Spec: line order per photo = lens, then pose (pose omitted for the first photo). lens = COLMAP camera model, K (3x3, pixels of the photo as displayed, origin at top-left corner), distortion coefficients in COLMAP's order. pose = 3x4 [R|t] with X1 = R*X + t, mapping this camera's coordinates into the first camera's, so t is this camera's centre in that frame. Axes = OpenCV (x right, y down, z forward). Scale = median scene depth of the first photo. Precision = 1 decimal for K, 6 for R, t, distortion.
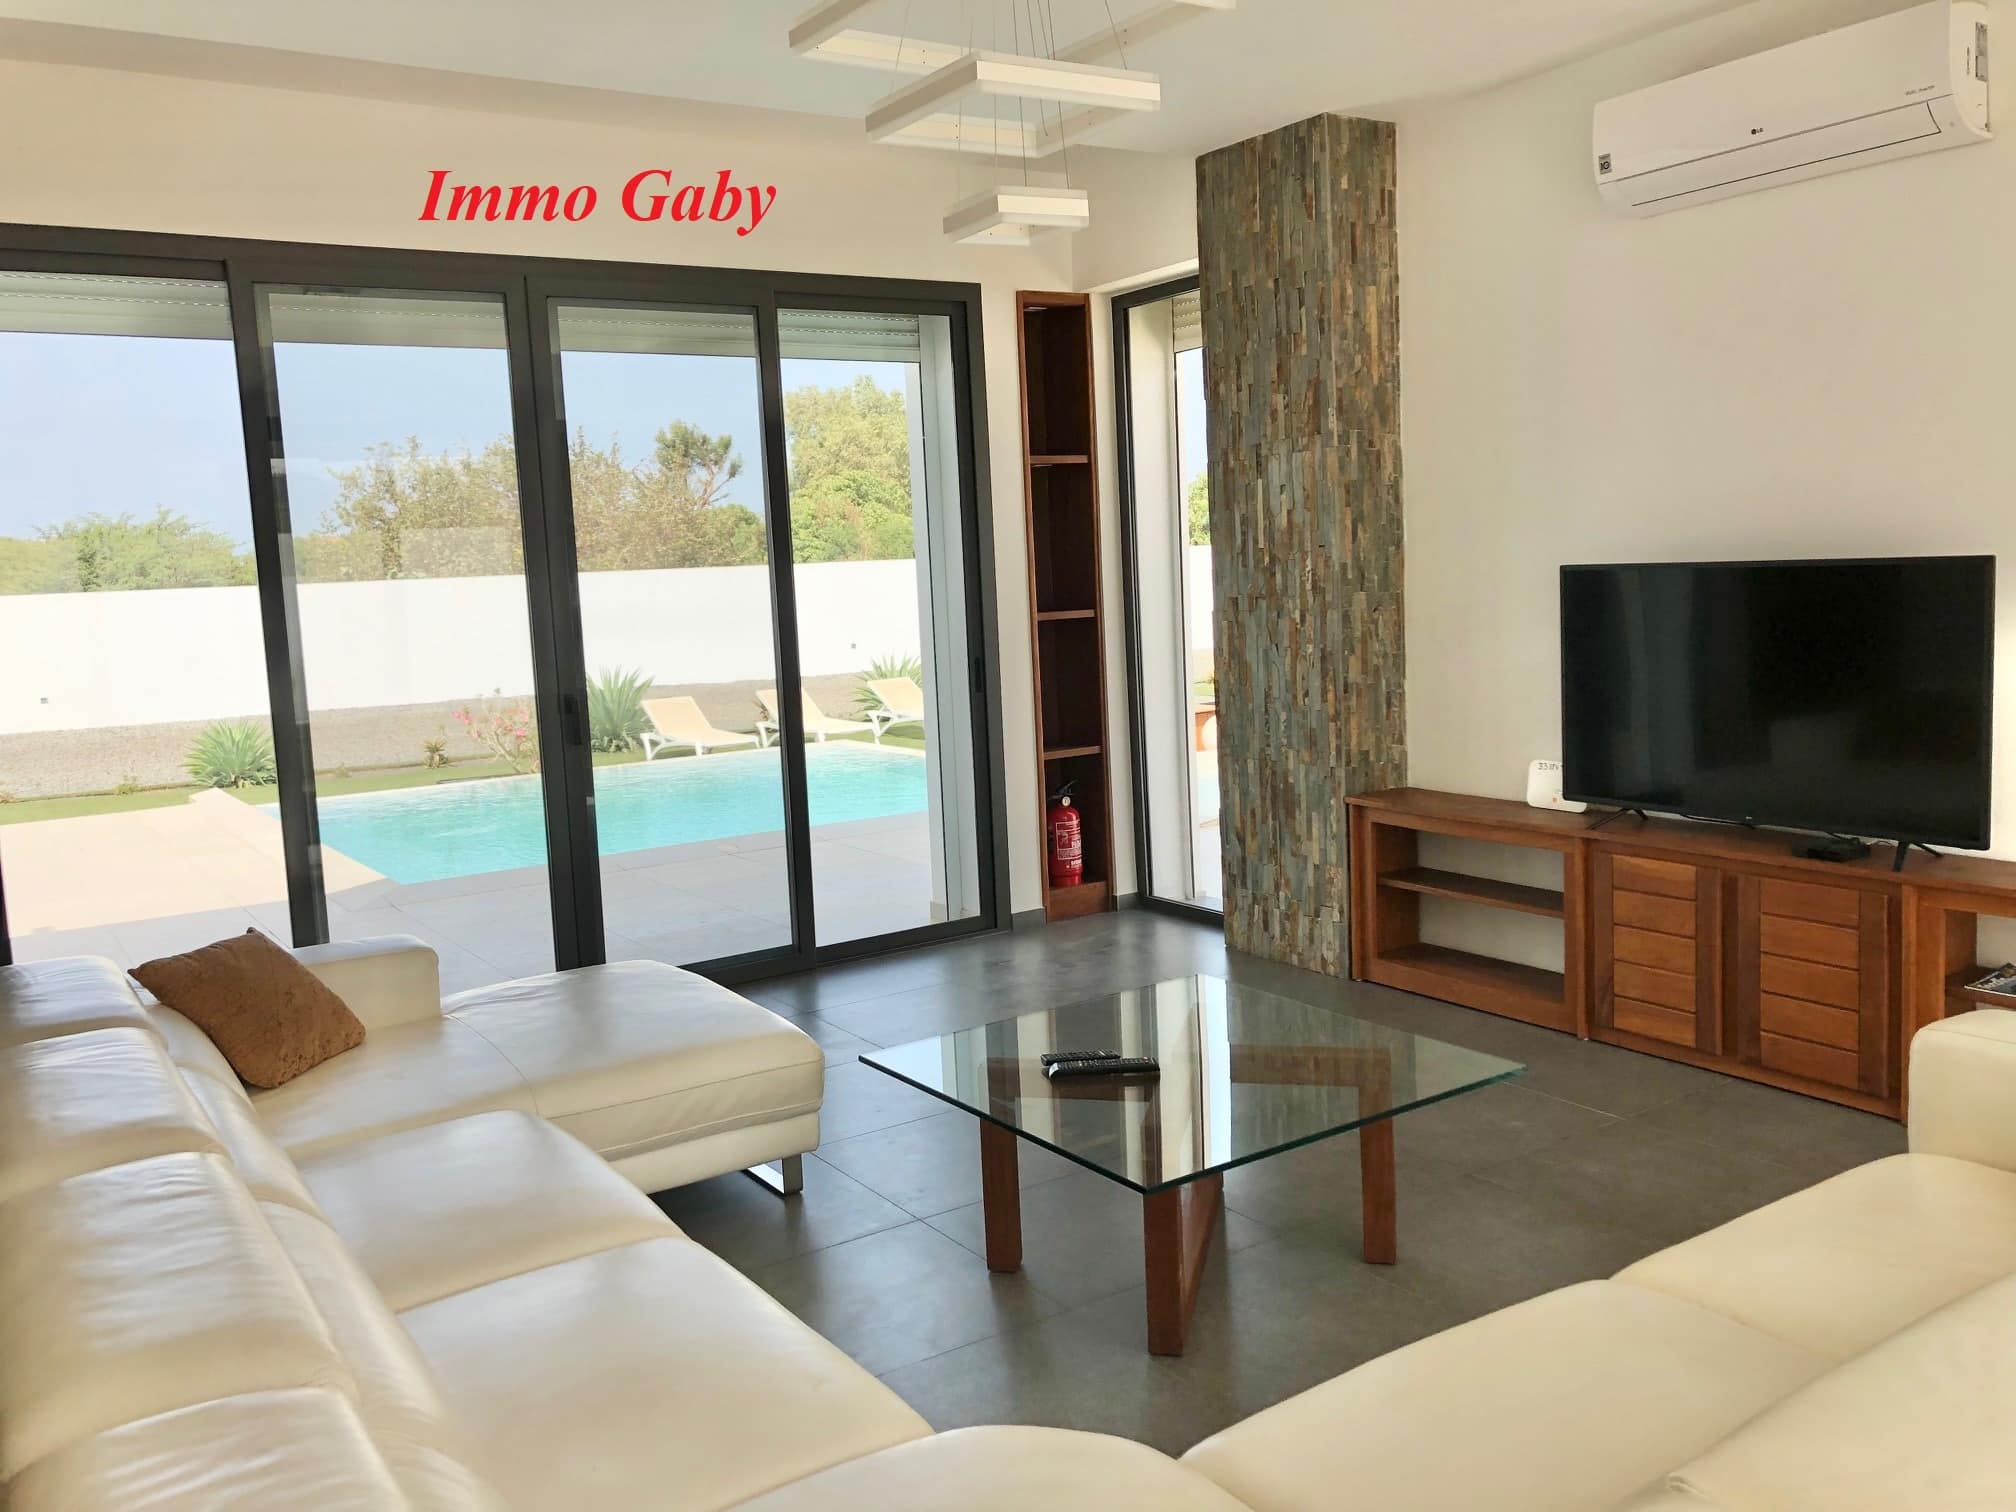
lens RADIAL K [[1673.8, 0, 1005.4], [0, 1673.8, 751.1], [0, 0, 1]] dist [0.020155, 0.004610]
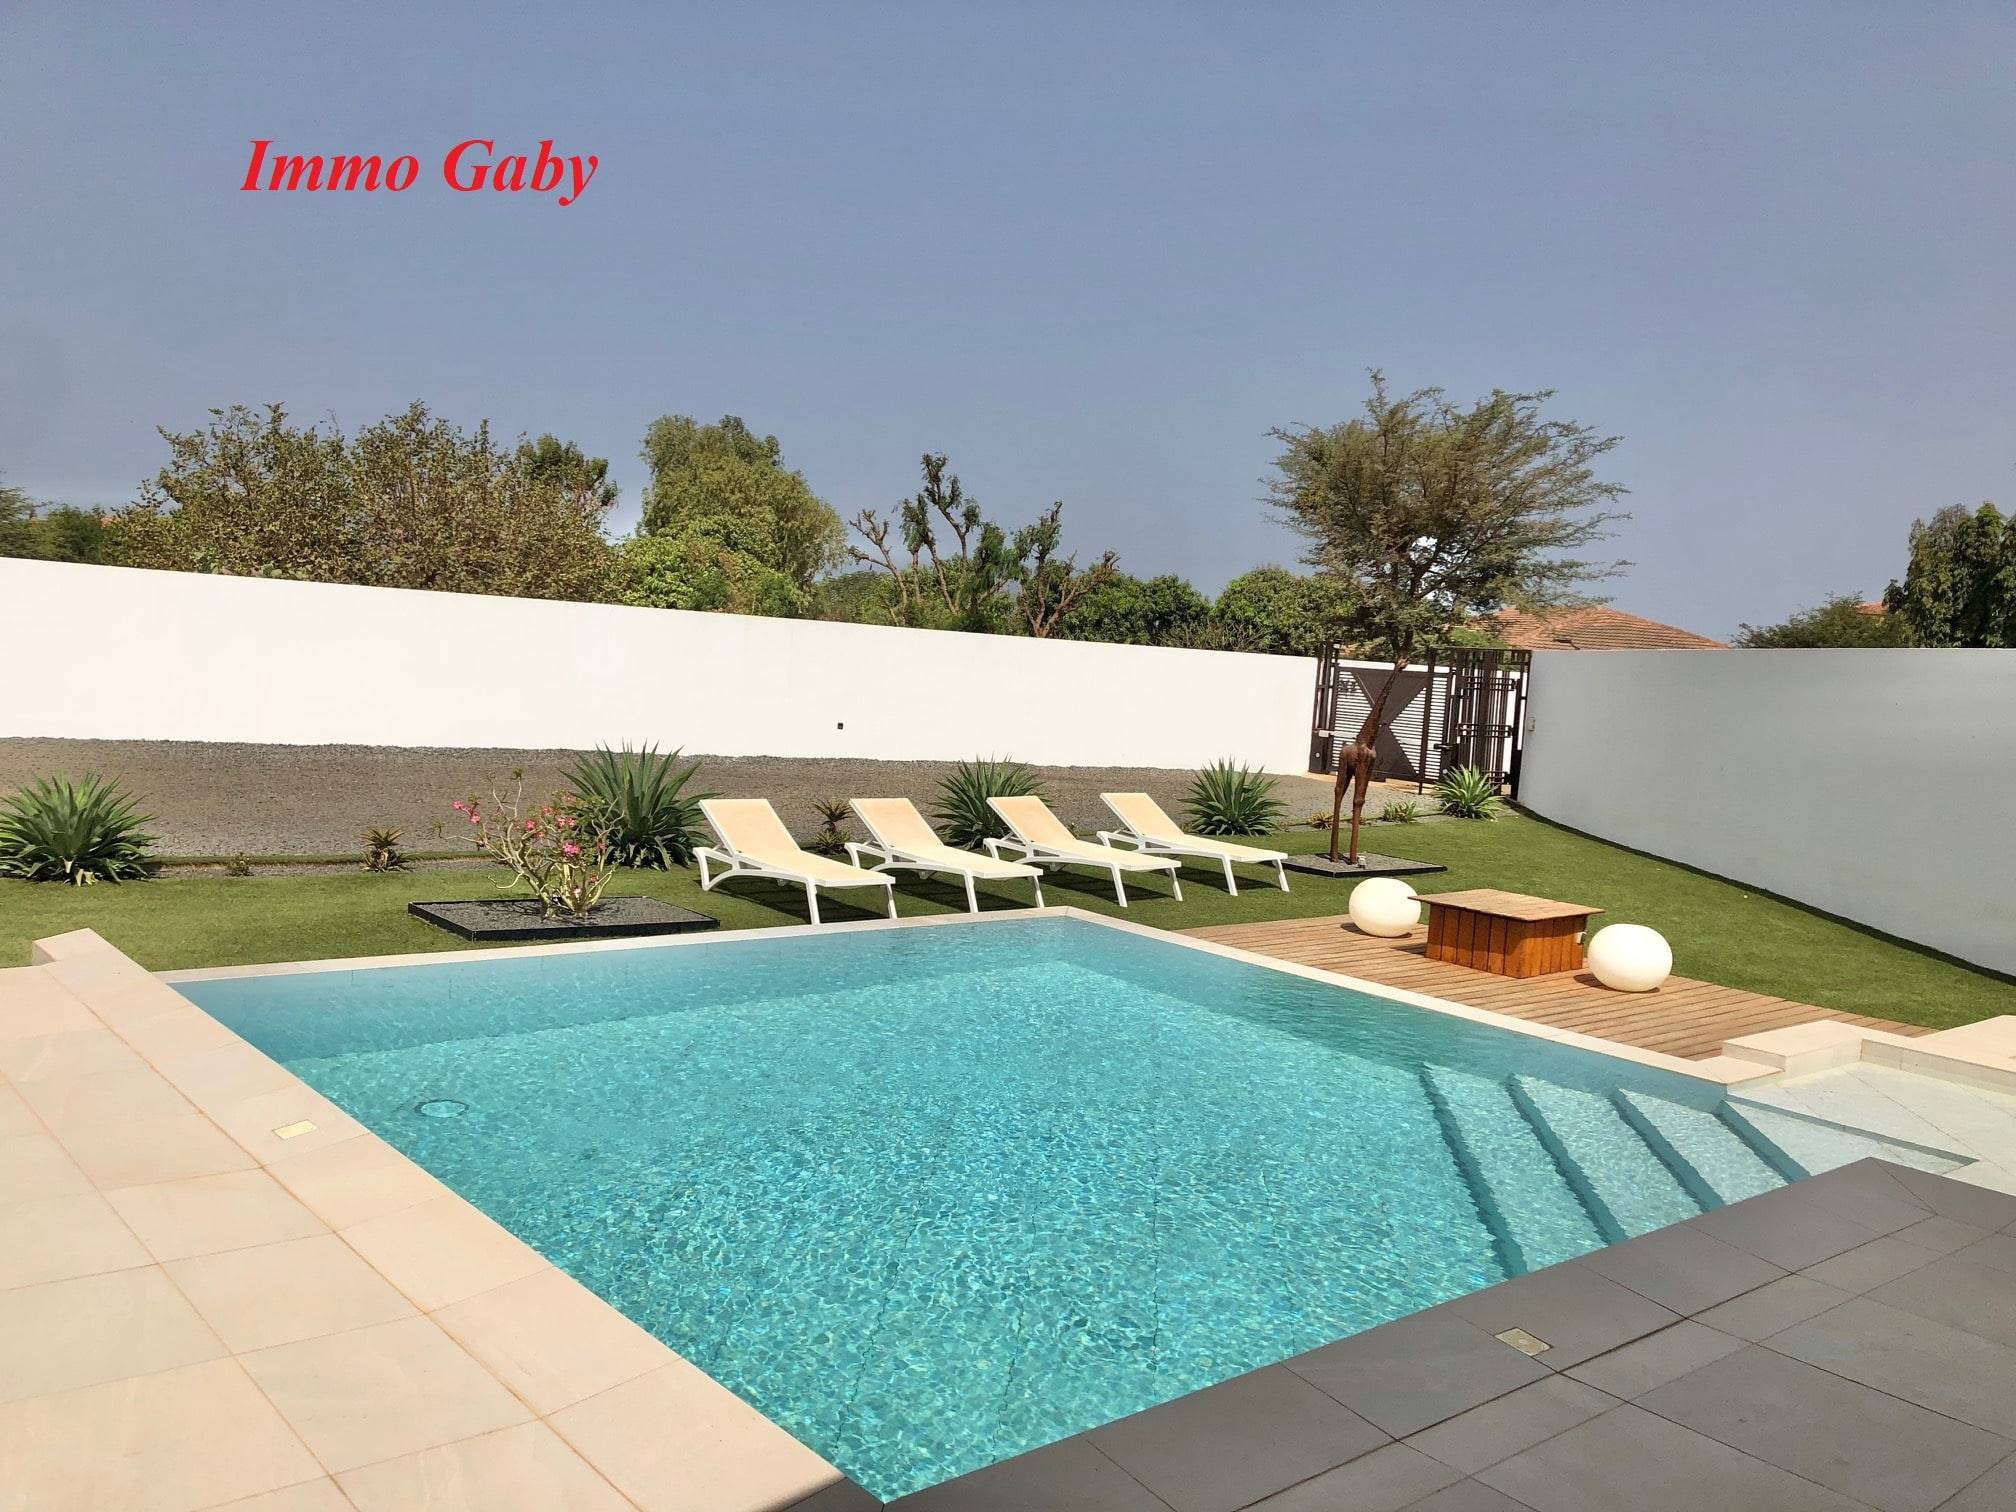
lens RADIAL K [[1673.8, 0, 1010.6], [0, 1673.8, 760.9], [0, 0, 1]] dist [0.020155, 0.004610]
pose [[0.985596, 0.104718, 0.132792, -0.092694], [-0.099383, 0.993976, -0.046202, -0.013516], [-0.136830, 0.032340, 0.990066, 0.151914]]
